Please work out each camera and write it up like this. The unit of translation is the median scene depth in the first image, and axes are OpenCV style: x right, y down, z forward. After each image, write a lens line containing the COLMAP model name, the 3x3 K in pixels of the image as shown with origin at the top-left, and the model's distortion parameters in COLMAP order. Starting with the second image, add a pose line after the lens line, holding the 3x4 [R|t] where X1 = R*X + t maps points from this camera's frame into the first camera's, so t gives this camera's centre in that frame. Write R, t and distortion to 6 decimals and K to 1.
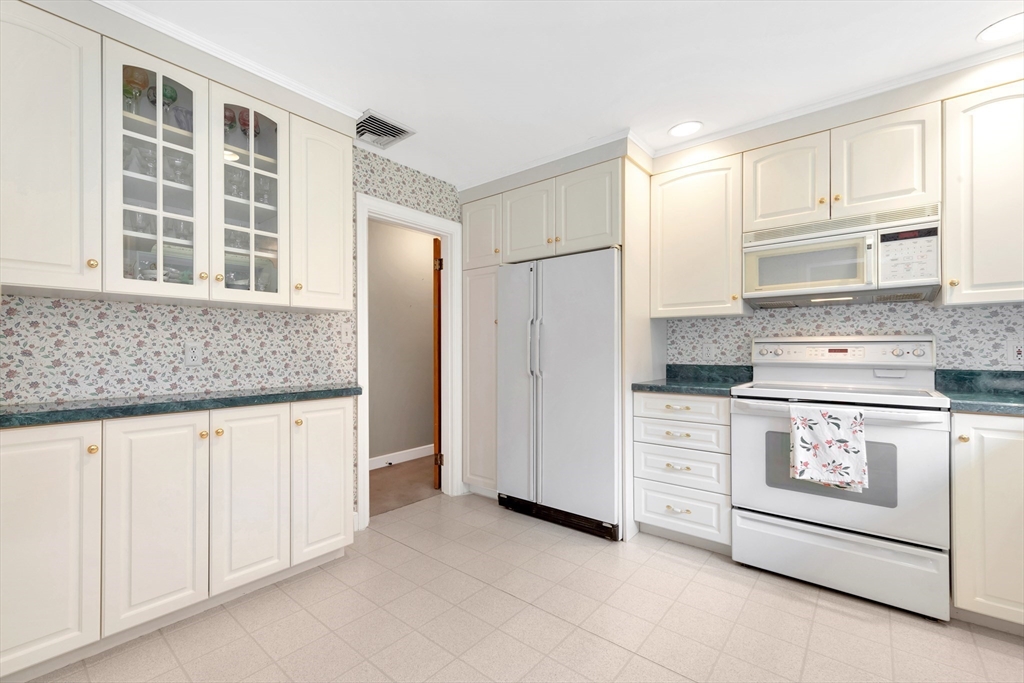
lens RADIAL K [[409.8, 0, 510.2], [0, 409.8, 349.3], [0, 0, 1]] dist [0.004034, 0.000292]
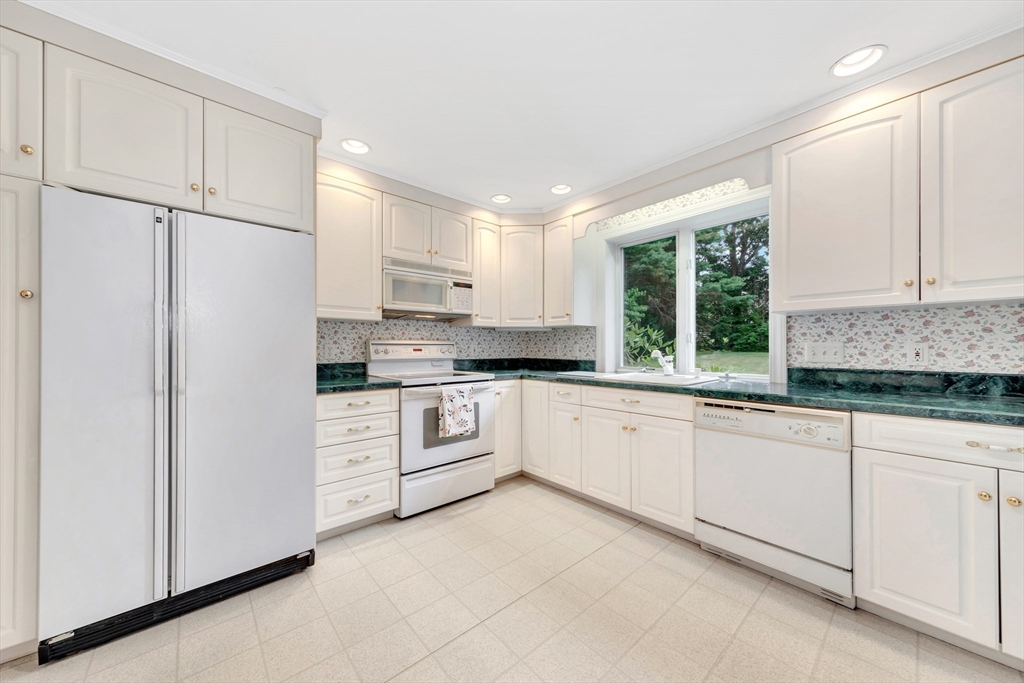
lens RADIAL K [[342.4, 0, 460.3], [0, 342.4, 346.2], [0, 0, 1]] dist [0.000740, 0.000005]
pose [[0.252740, 0.005659, 0.967518, -0.438245], [0.001543, 0.999979, -0.006252, -0.002673], [-0.967533, 0.003073, 0.252726, 0.582666]]
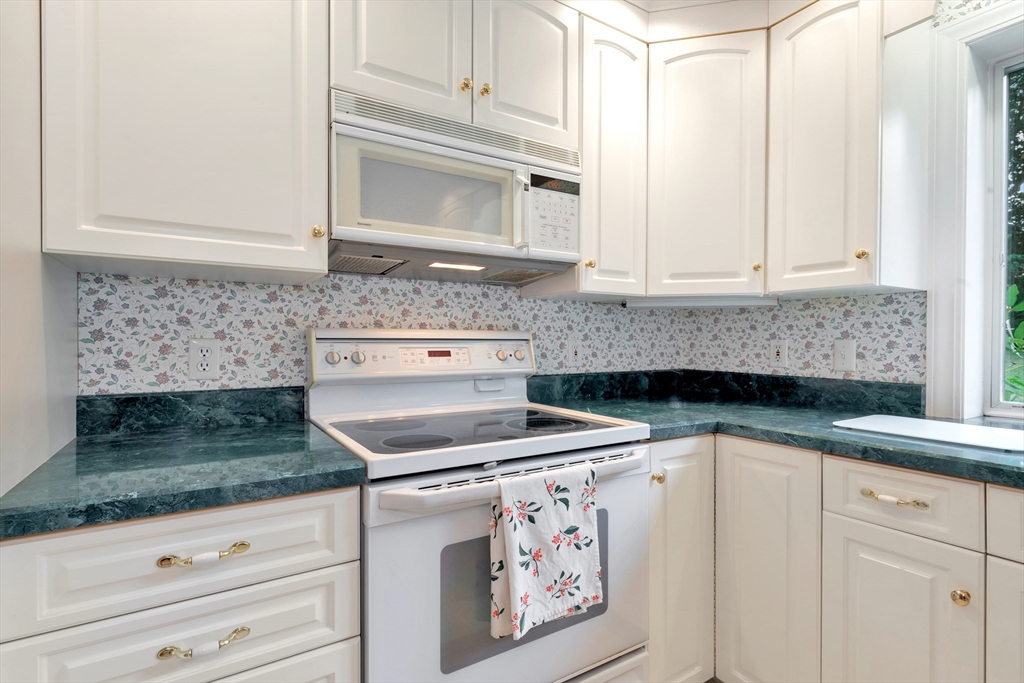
lens RADIAL K [[474.4, 0, 481.2], [0, 474.4, 343.5], [0, 0, 1]] dist [0.001789, 0.000291]
pose [[0.341250, -0.002592, 0.939969, 0.169955], [-0.000293, 0.999996, 0.002863, -0.015208], [-0.939973, -0.001252, 0.341248, 0.777957]]
